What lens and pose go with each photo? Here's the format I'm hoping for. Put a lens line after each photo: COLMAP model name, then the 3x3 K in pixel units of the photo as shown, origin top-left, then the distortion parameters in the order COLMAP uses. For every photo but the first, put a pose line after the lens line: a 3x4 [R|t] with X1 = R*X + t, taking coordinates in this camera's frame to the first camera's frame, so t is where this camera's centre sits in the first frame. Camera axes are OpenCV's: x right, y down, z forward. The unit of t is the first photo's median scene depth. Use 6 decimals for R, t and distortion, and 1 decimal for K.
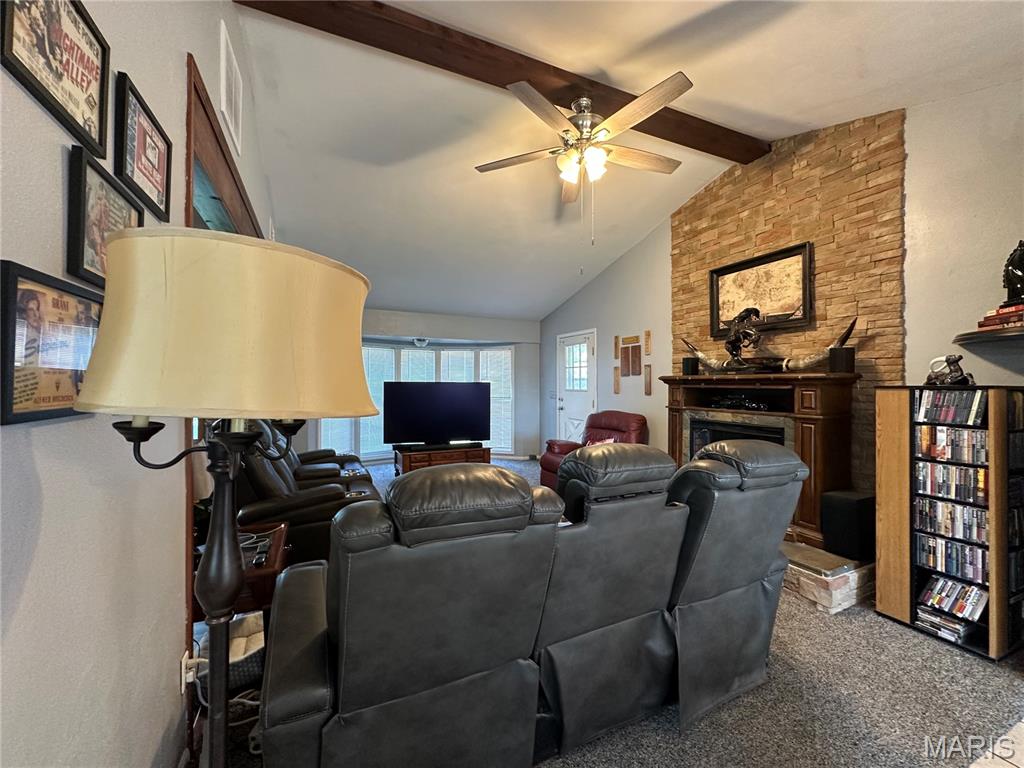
lens RADIAL K [[417.4, 0, 512.0], [0, 417.4, 384.0], [0, 0, 1]] dist [0.000443, 0.000030]
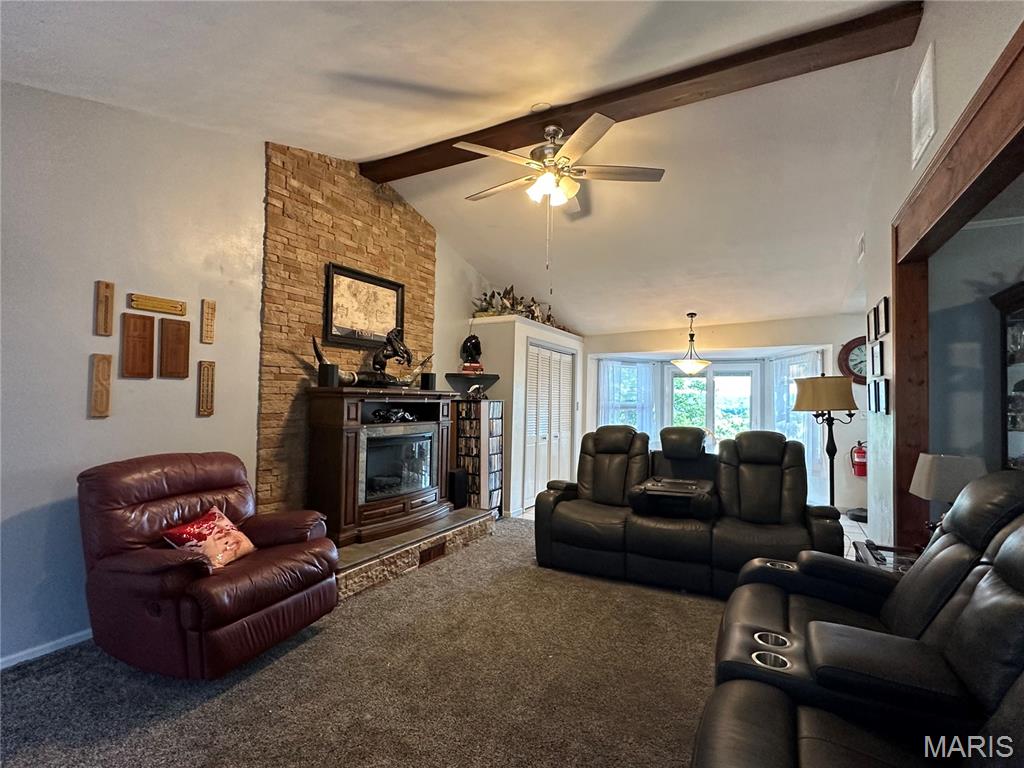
lens RADIAL K [[485.0, 0, 512.8], [0, 485.0, 387.3], [0, 0, 1]] dist [-0.001050, -0.000114]
pose [[-0.600814, 0.008030, 0.799349, -0.538767], [-0.013552, 0.999704, -0.020229, -0.005763], [-0.799274, -0.022986, -0.600527, 1.328061]]
